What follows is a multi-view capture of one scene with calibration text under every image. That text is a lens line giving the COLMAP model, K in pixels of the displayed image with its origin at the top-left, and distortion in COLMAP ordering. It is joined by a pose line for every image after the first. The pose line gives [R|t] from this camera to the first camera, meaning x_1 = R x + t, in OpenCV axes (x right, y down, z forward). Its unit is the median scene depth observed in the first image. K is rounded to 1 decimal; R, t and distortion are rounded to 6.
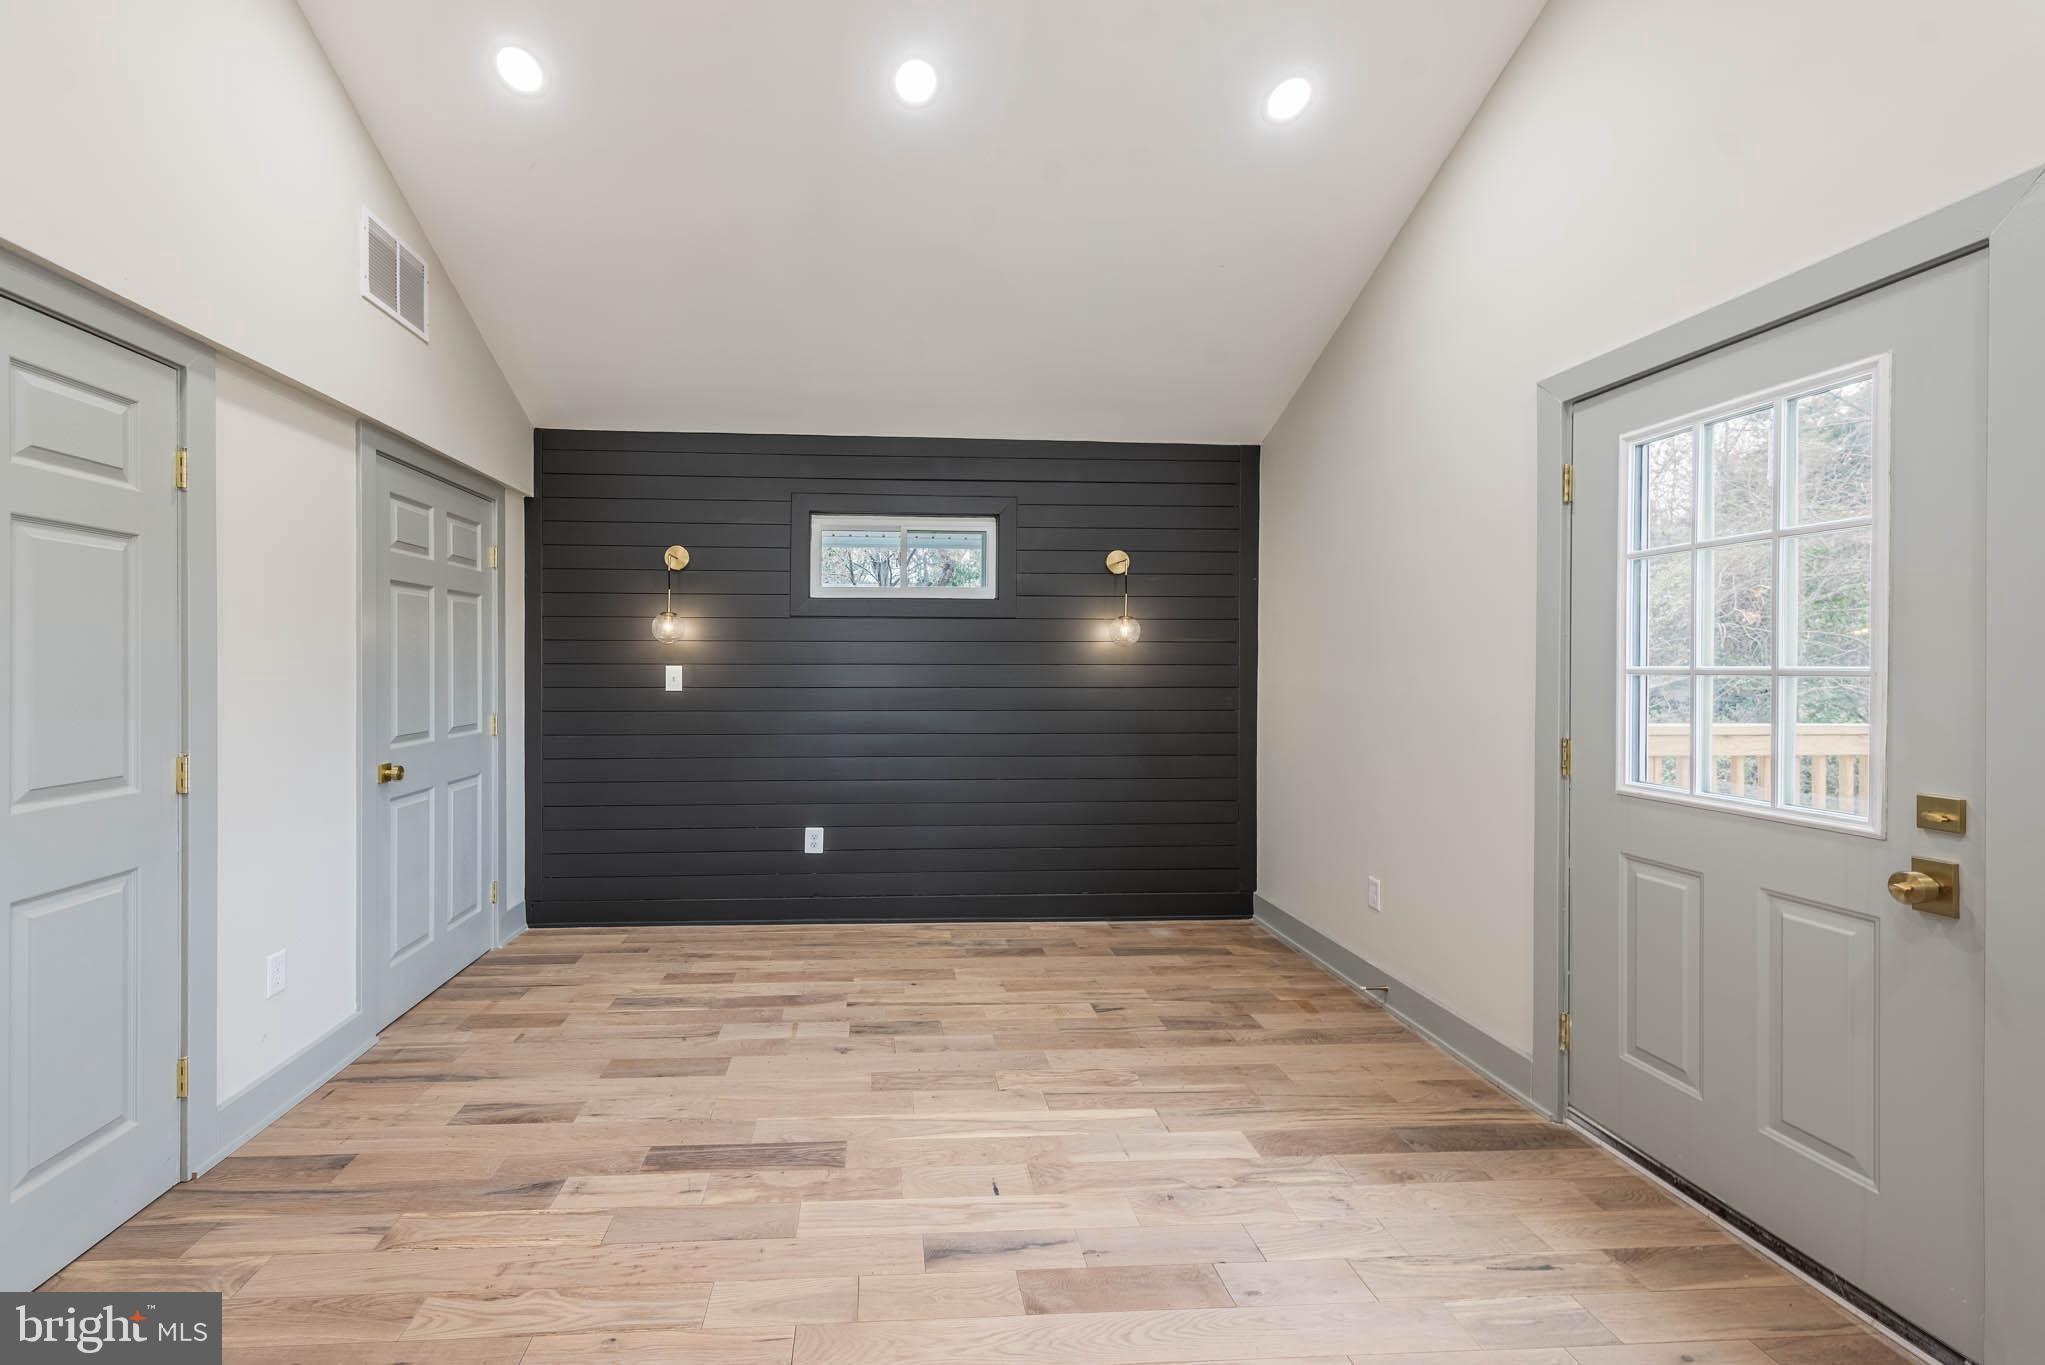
lens RADIAL K [[815.0, 0, 926.4], [0, 815.0, 679.8], [0, 0, 1]] dist [0.014416, -0.004047]
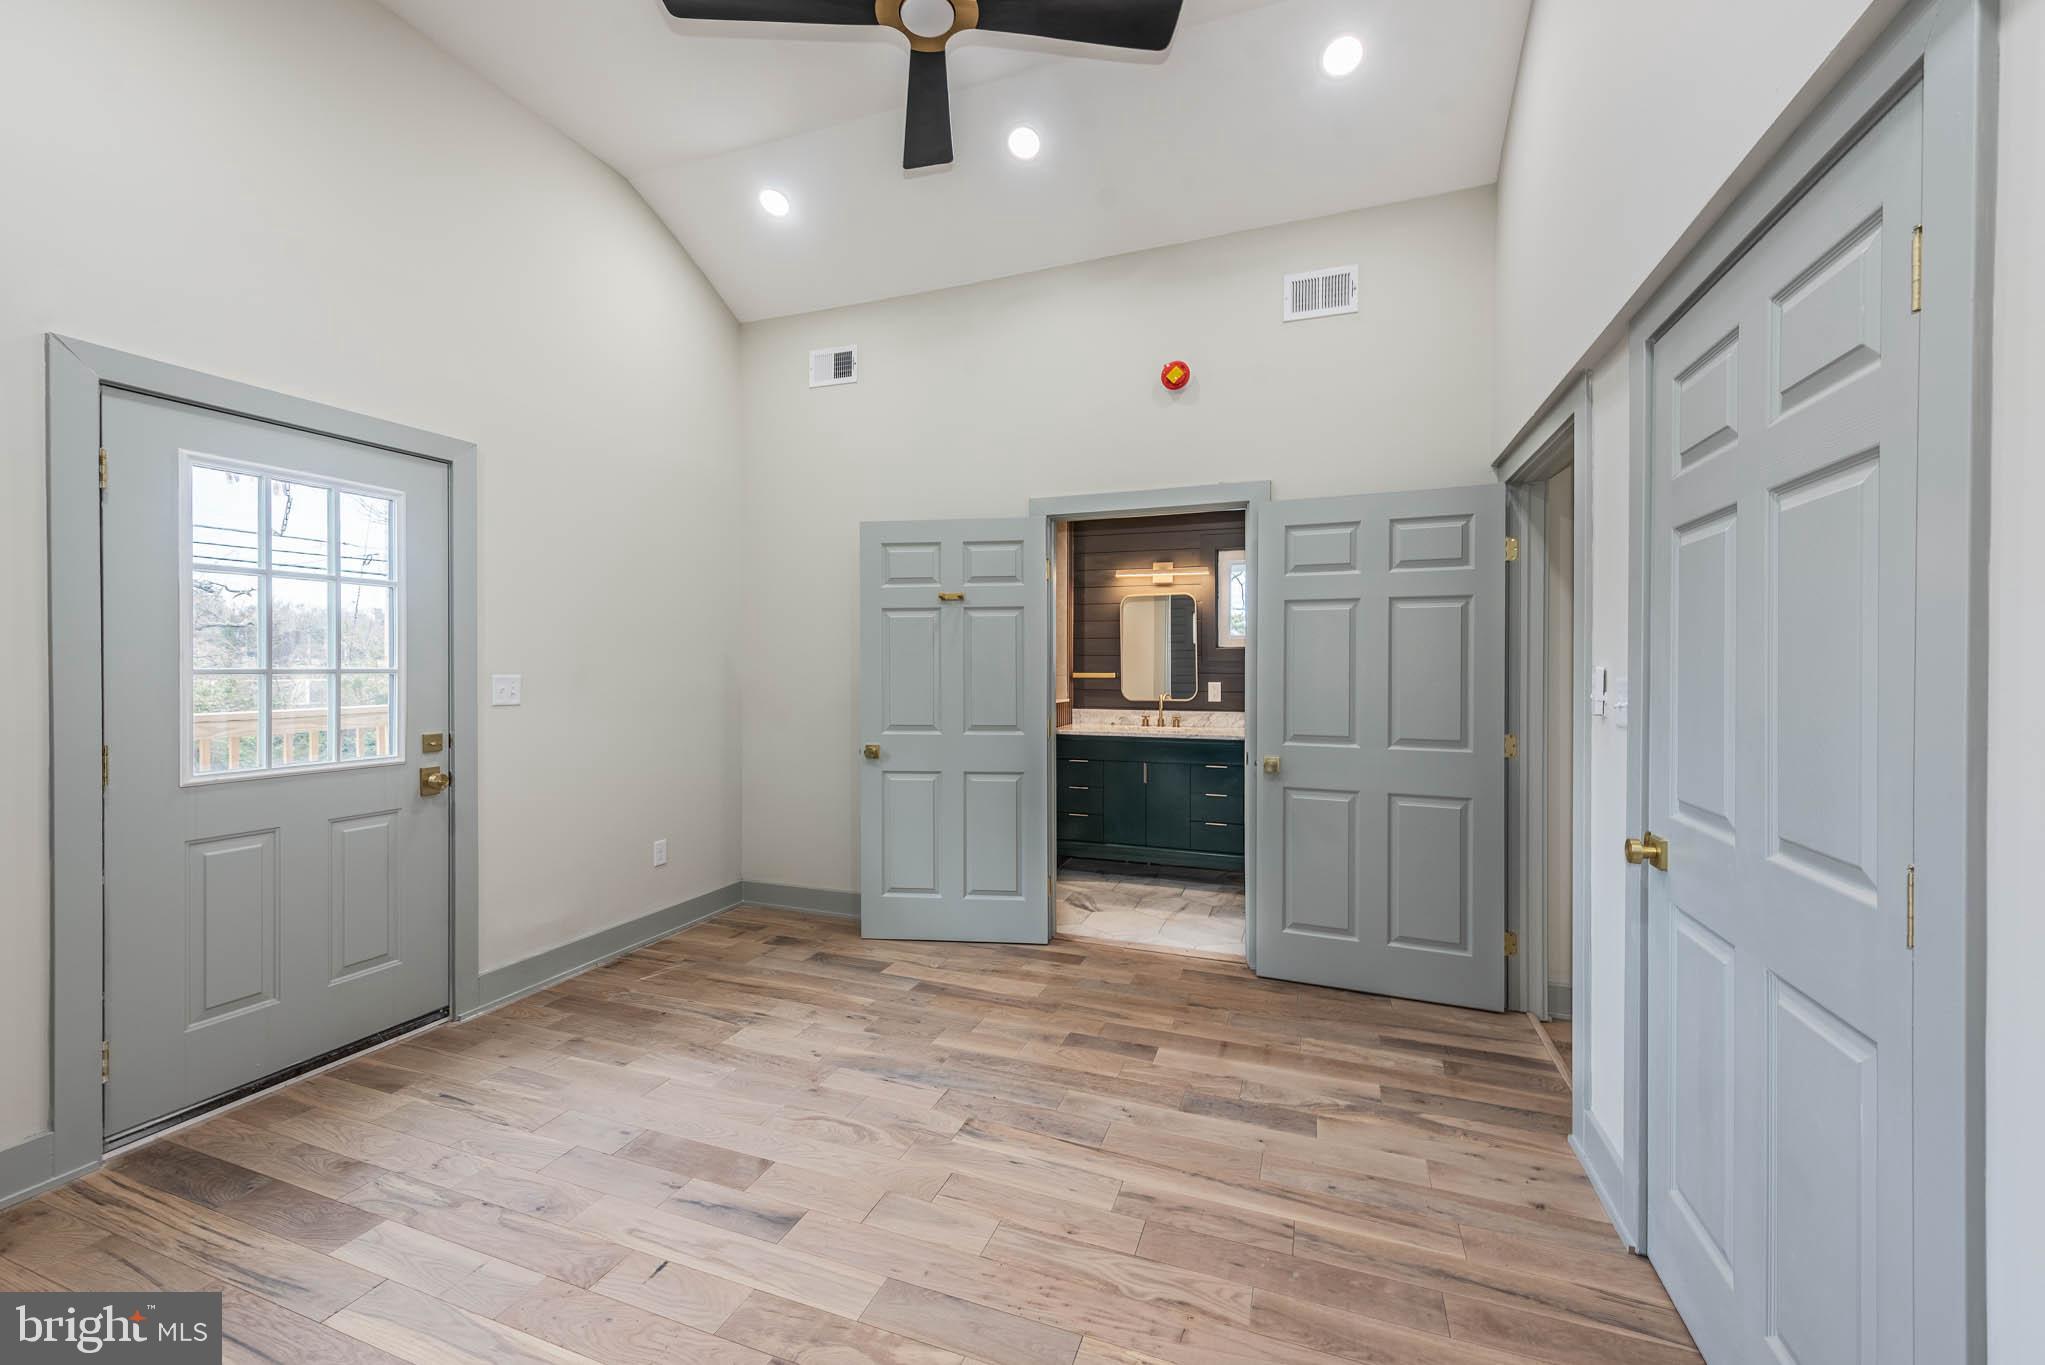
lens RADIAL K [[815.0, 0, 1014.8], [0, 815.0, 666.8], [0, 0, 1]] dist [0.014416, -0.004047]
pose [[-0.909932, -0.003391, 0.414744, -0.609309], [0.003718, 0.999860, 0.016333, -0.031558], [-0.414741, 0.016404, -0.909792, 1.601410]]
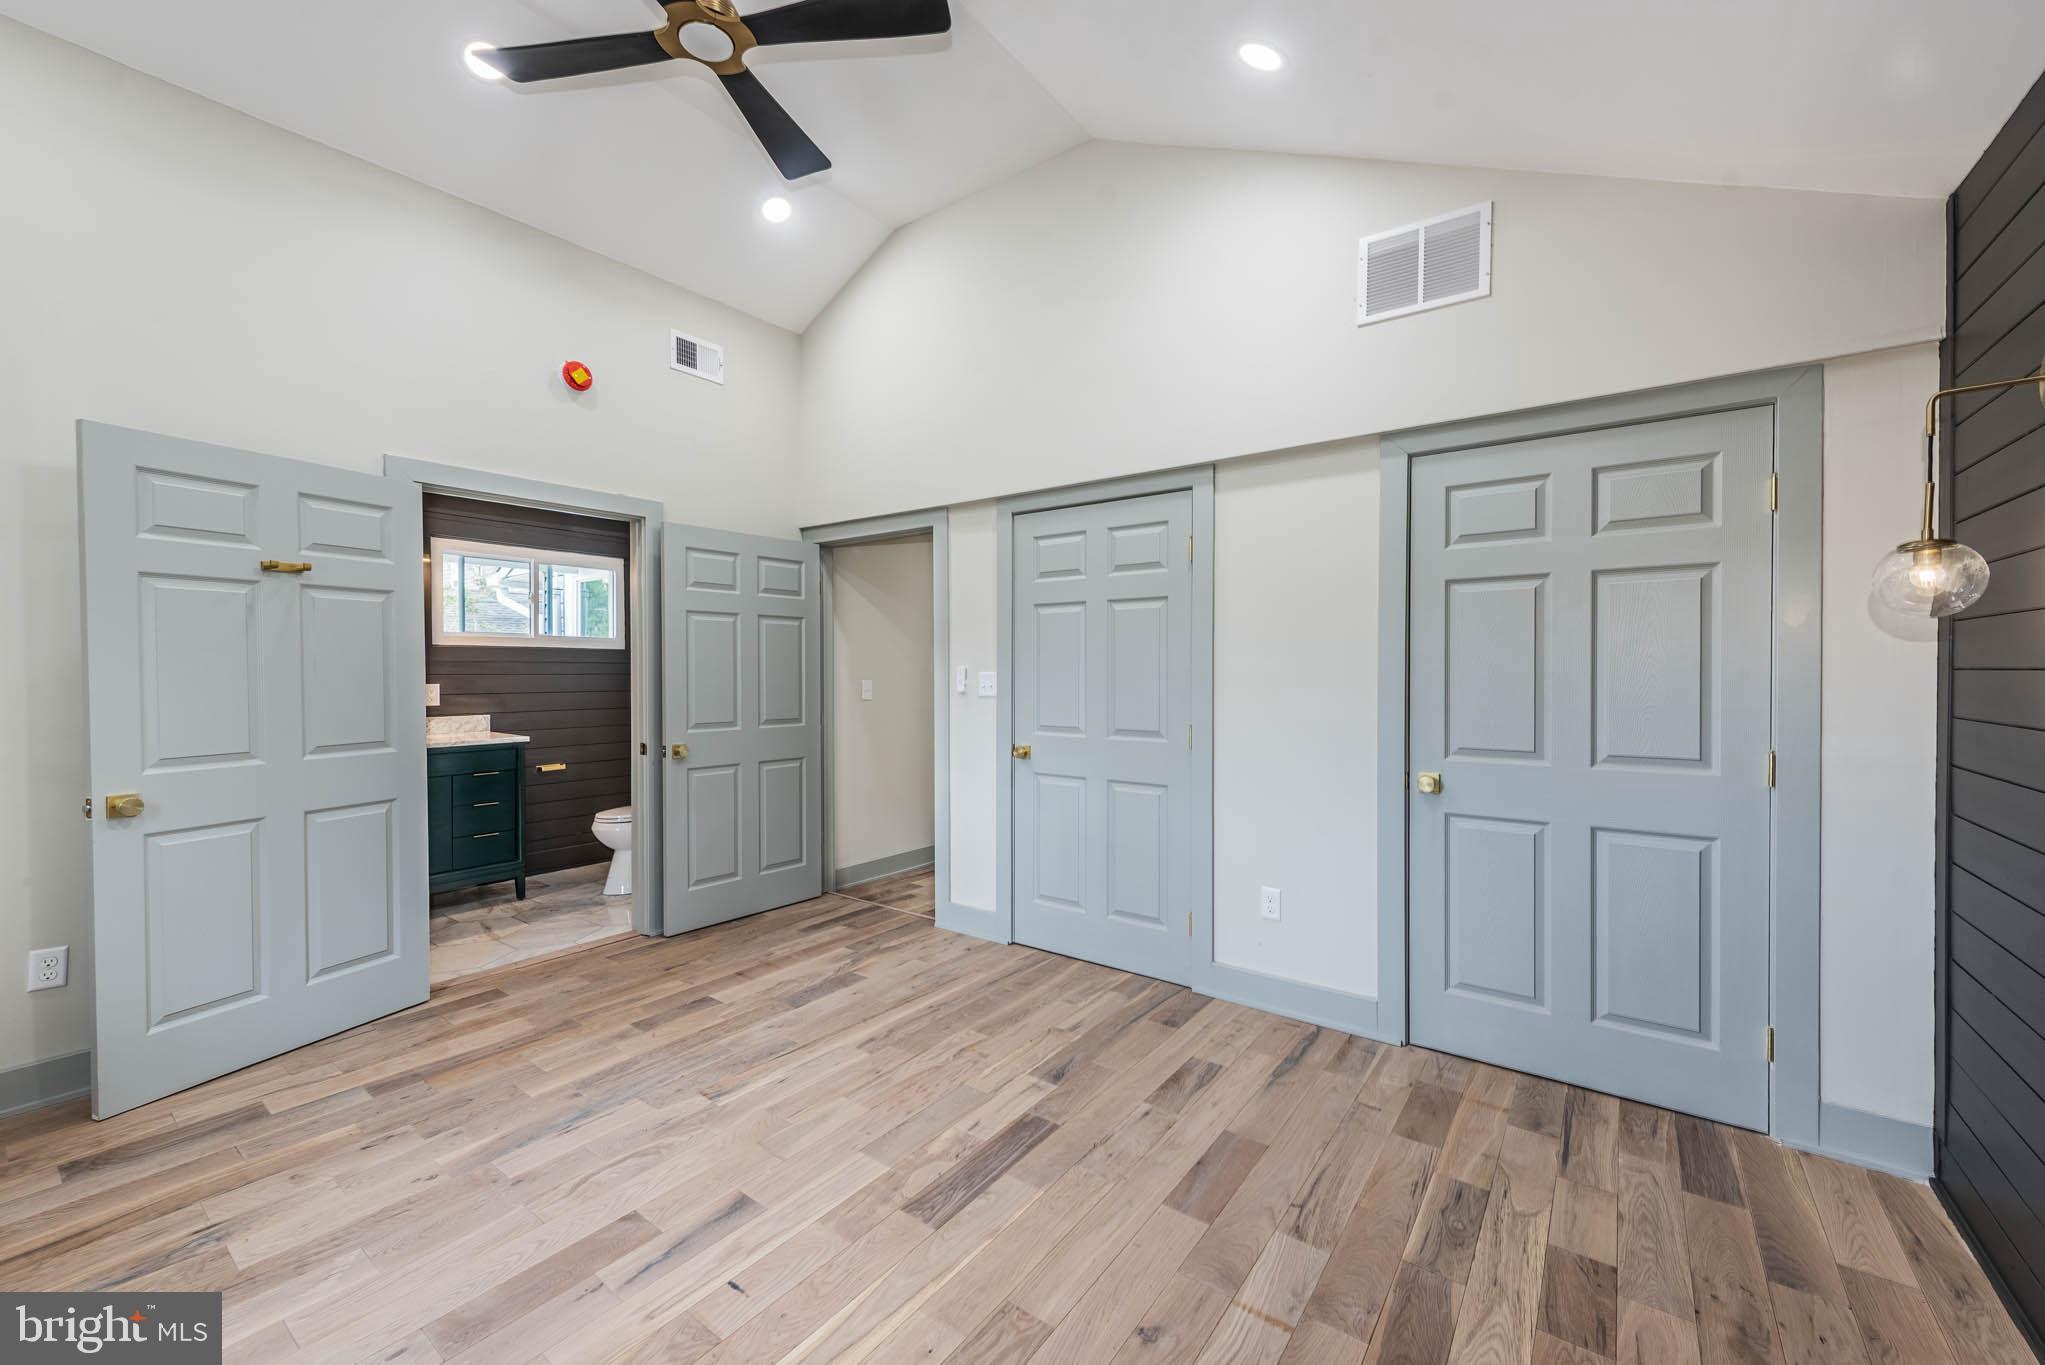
lens RADIAL K [[815.0, 0, 1013.1], [0, 815.0, 673.1], [0, 0, 1]] dist [0.014416, -0.004047]
pose [[-0.648110, 0.001196, -0.761546, 0.534605], [-0.015338, 0.999775, 0.014623, -0.027631], [0.761393, 0.021157, -0.647946, 1.724069]]
